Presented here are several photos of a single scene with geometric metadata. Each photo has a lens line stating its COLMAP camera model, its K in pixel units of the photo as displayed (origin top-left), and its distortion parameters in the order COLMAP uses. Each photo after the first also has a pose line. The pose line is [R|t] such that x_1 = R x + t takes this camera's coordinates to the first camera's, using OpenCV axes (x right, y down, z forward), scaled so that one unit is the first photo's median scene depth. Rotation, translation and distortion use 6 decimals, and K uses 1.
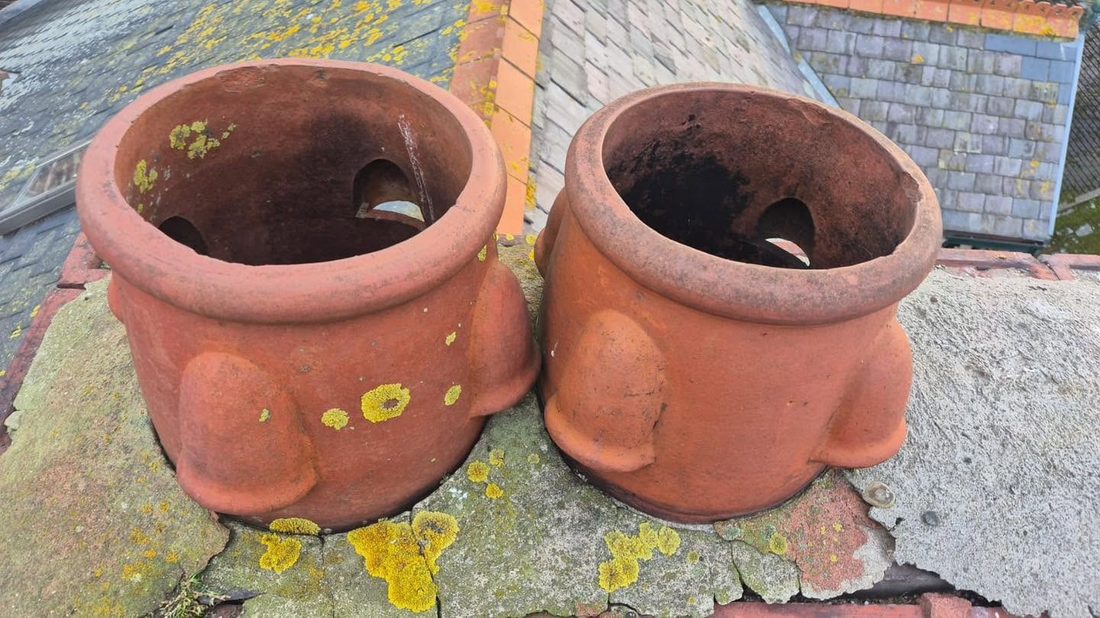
lens RADIAL K [[745.3, 0, 553.5], [0, 745.3, 312.4], [0, 0, 1]] dist [0.049827, -0.020158]
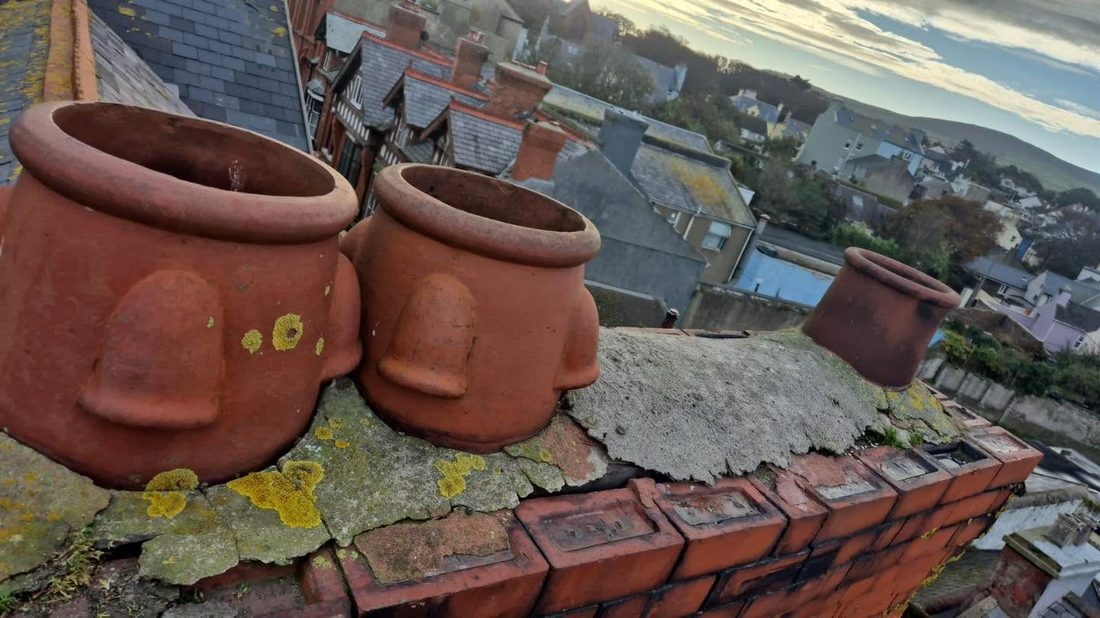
lens RADIAL K [[745.3, 0, 550.7], [0, 745.3, 309.4], [0, 0, 1]] dist [0.049827, -0.020158]
pose [[0.823591, -0.016043, 0.566958, -0.484325], [0.219573, 0.930676, -0.292627, 0.464780], [-0.522959, 0.365494, 0.770018, -0.189549]]
